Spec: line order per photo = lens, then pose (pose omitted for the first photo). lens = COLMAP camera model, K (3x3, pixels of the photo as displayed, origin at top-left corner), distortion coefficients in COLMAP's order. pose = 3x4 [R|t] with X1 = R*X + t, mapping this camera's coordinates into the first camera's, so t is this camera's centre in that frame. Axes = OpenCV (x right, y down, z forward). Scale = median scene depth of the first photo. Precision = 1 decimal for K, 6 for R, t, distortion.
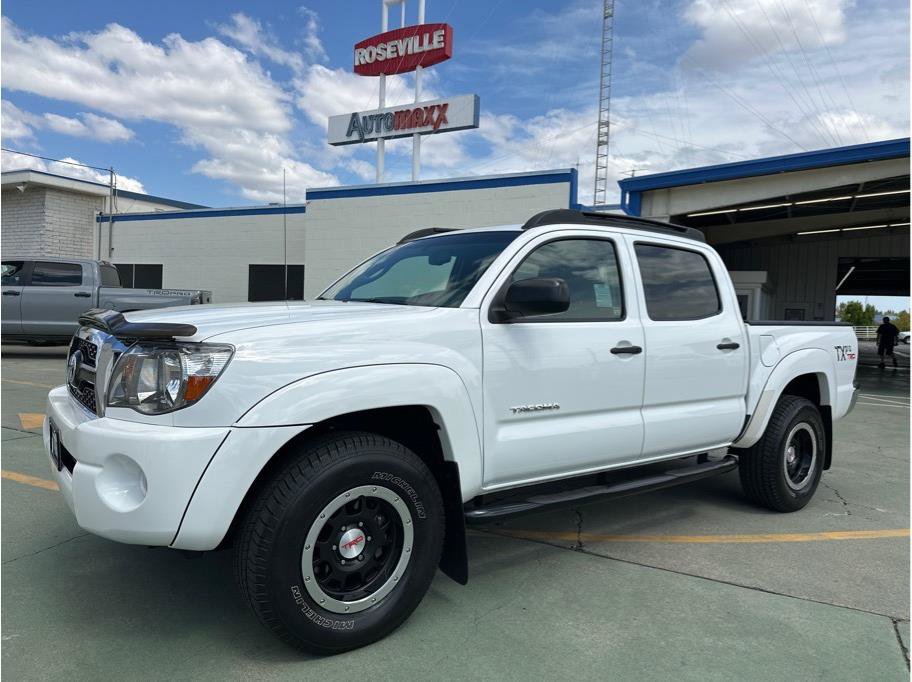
lens RADIAL K [[645.4, 0, 453.3], [0, 645.4, 333.2], [0, 0, 1]] dist [0.007637, -0.008817]
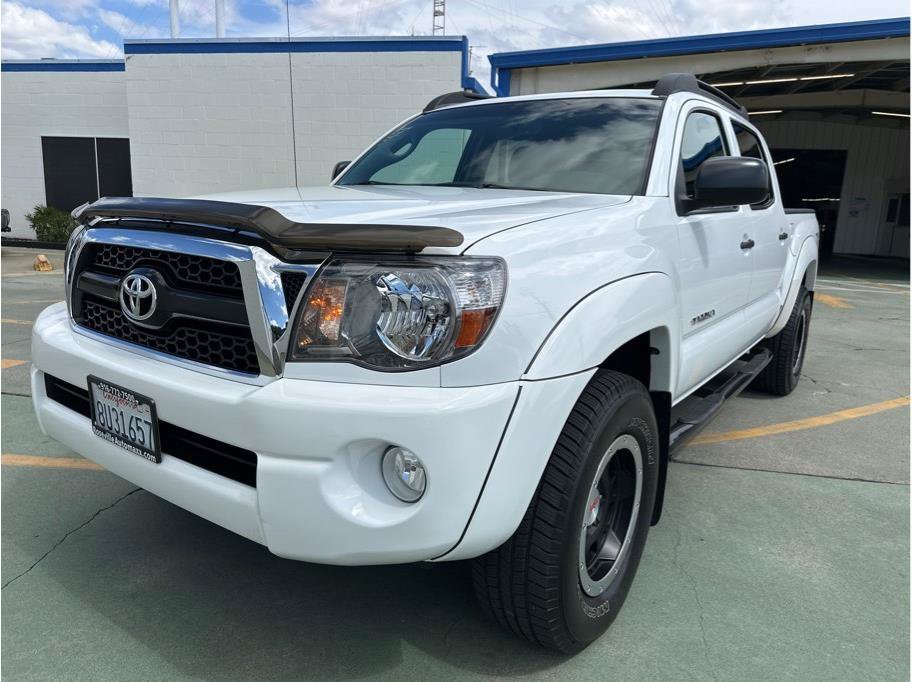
lens RADIAL K [[648.9, 0, 460.9], [0, 648.9, 327.2], [0, 0, 1]] dist [0.010487, 0.003686]
pose [[0.952195, -0.060777, 0.299384, -0.331106], [0.010341, 0.985861, 0.167246, -0.013251], [-0.305316, -0.156155, 0.939360, 0.216097]]
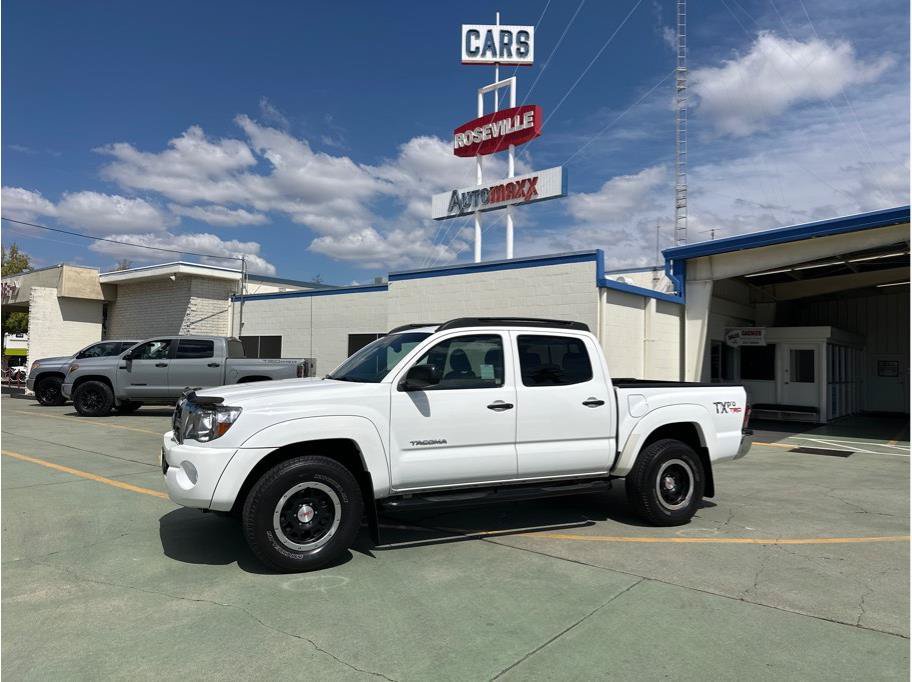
lens RADIAL K [[645.3, 0, 463.7], [0, 645.3, 321.6], [0, 0, 1]] dist [0.038536, -0.004001]
pose [[0.984716, -0.032407, -0.171123, 0.394351], [0.014450, 0.994350, -0.105159, -0.013215], [0.173565, 0.101079, 0.979622, -0.504010]]
